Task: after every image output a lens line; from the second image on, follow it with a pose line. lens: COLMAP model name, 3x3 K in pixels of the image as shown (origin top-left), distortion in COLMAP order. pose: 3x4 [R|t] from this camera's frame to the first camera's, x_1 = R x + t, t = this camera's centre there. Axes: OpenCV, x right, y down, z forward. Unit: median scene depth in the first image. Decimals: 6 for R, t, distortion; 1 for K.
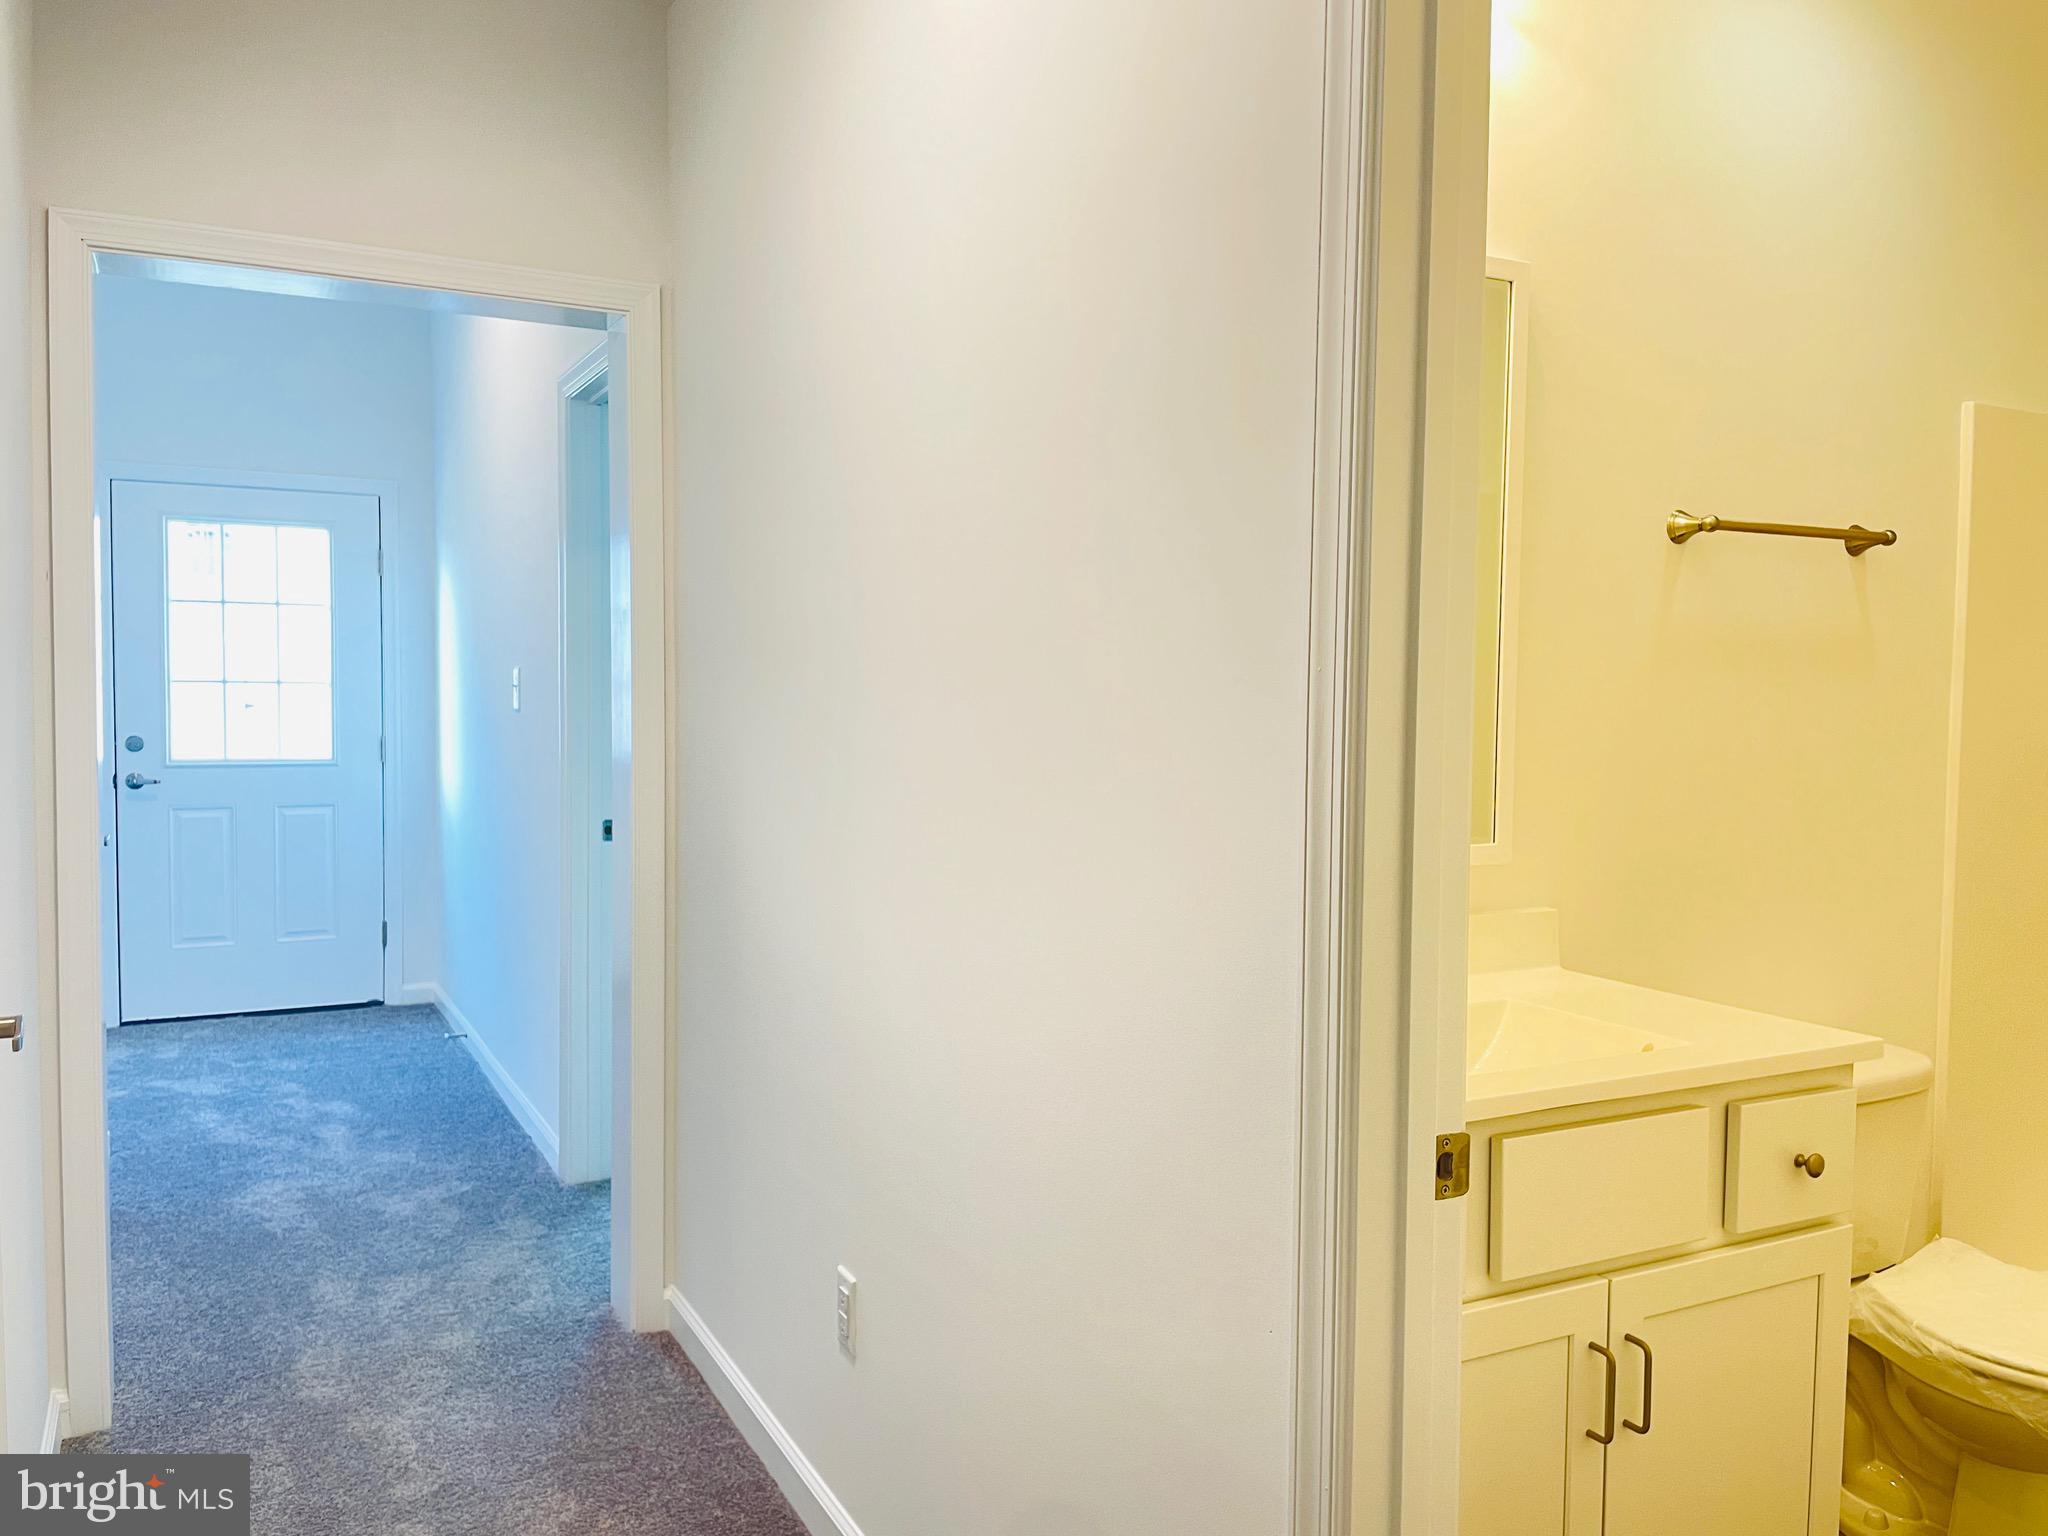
lens RADIAL K [[1551.8, 0, 1013.8], [0, 1551.8, 757.5], [0, 0, 1]] dist [0.007234, -0.008030]
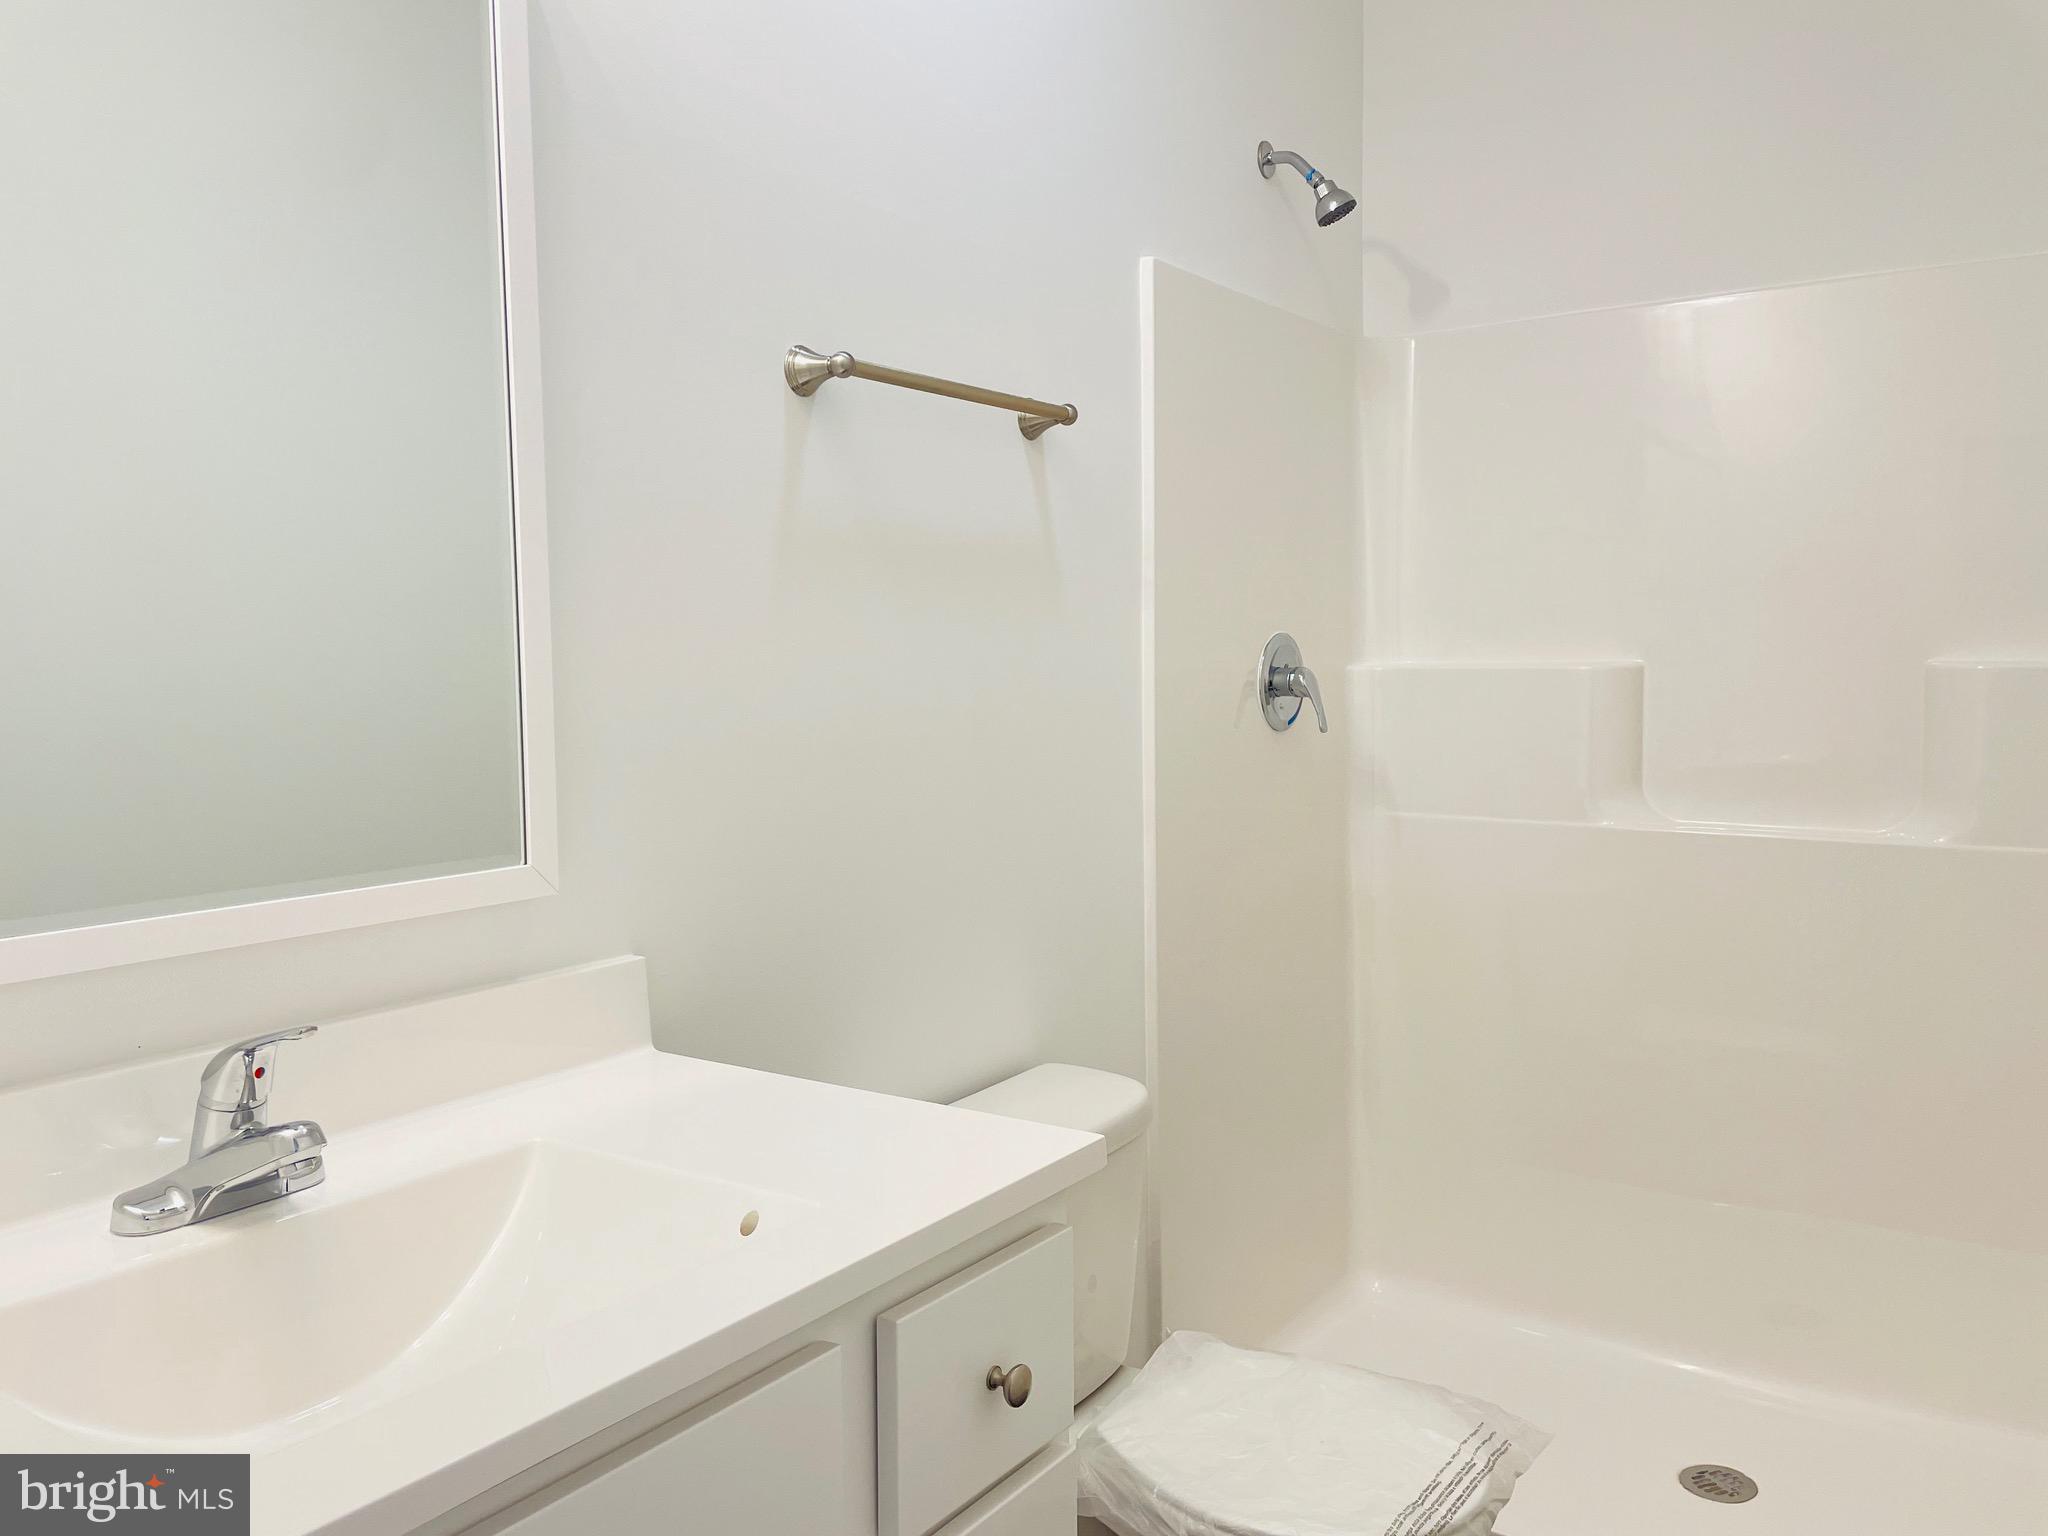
lens RADIAL K [[1551.8, 0, 1021.8], [0, 1551.8, 768.5], [0, 0, 1]] dist [0.007234, -0.008030]
pose [[0.884715, -0.059509, 0.462318, 0.192881], [0.045962, 0.998121, 0.040520, 0.001819], [-0.463861, -0.014600, 0.885788, 0.358218]]
